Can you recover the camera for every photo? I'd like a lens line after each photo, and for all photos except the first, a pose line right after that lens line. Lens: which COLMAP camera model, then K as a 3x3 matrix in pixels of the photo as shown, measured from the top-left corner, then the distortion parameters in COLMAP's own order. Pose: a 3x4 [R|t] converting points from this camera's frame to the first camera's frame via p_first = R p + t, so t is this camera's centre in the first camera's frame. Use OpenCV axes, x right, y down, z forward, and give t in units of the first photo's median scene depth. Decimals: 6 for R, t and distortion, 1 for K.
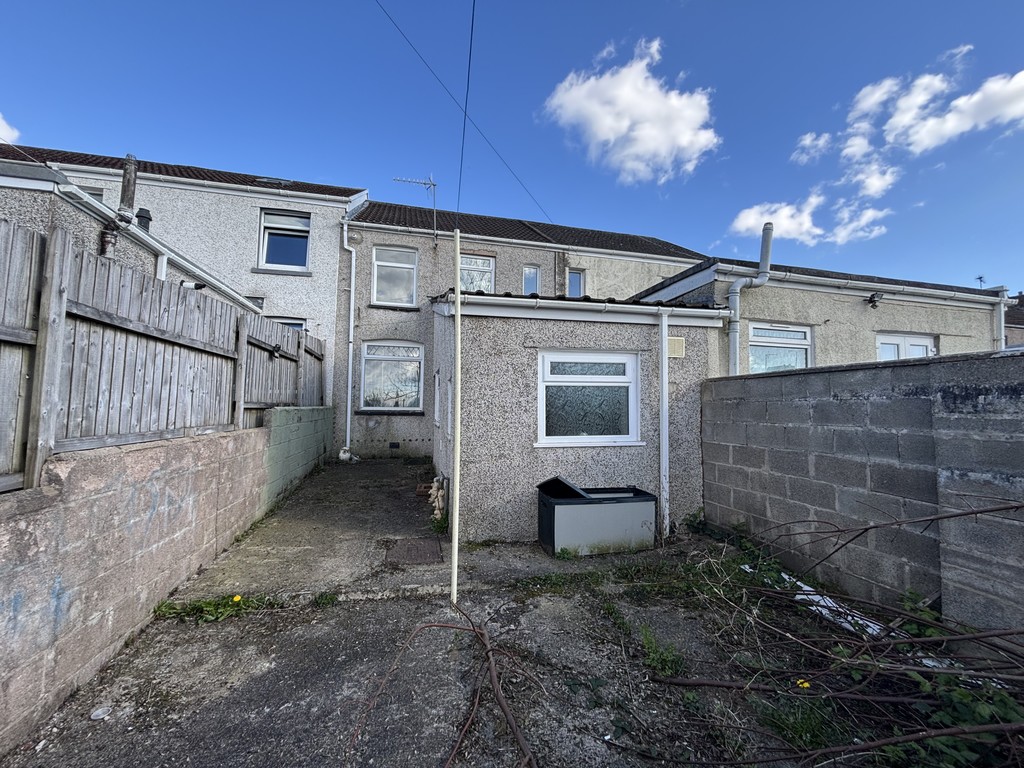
lens RADIAL K [[409.3, 0, 509.5], [0, 409.3, 379.1], [0, 0, 1]] dist [0.002628, -0.000295]
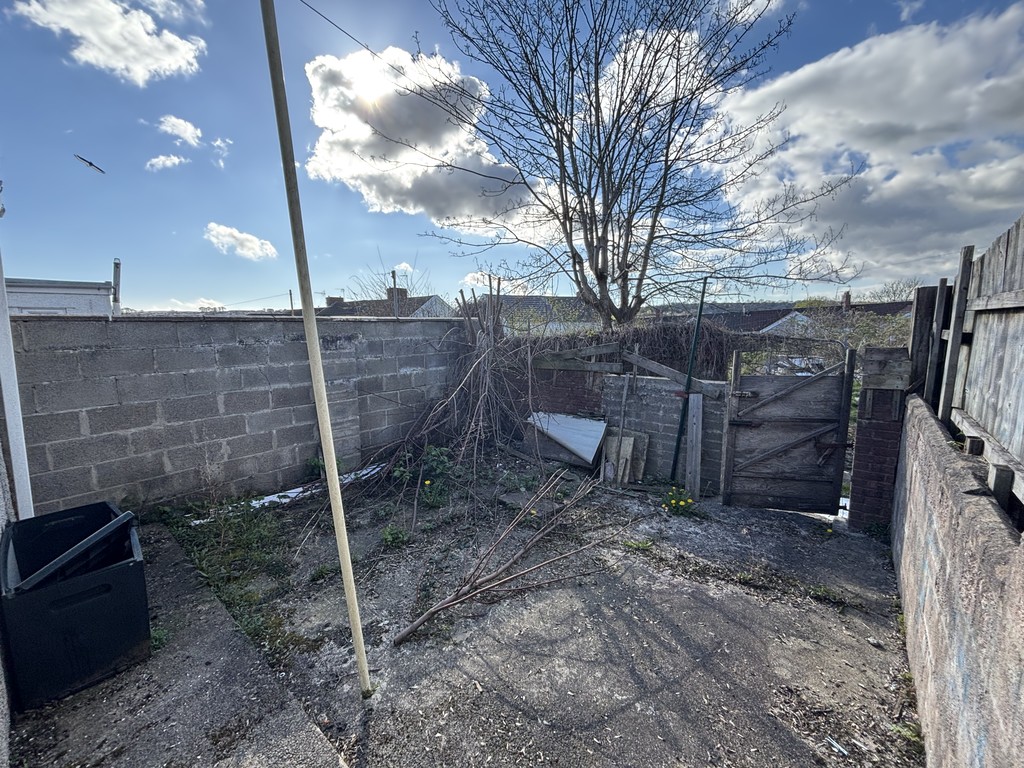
lens RADIAL K [[409.3, 0, 510.3], [0, 409.3, 383.9], [0, 0, 1]] dist [0.002628, -0.000295]
pose [[-0.588897, -0.113324, 0.800224, -0.685747], [-0.045911, 0.993213, 0.106868, -0.000771], [-0.806903, 0.026195, -0.590103, 1.120112]]
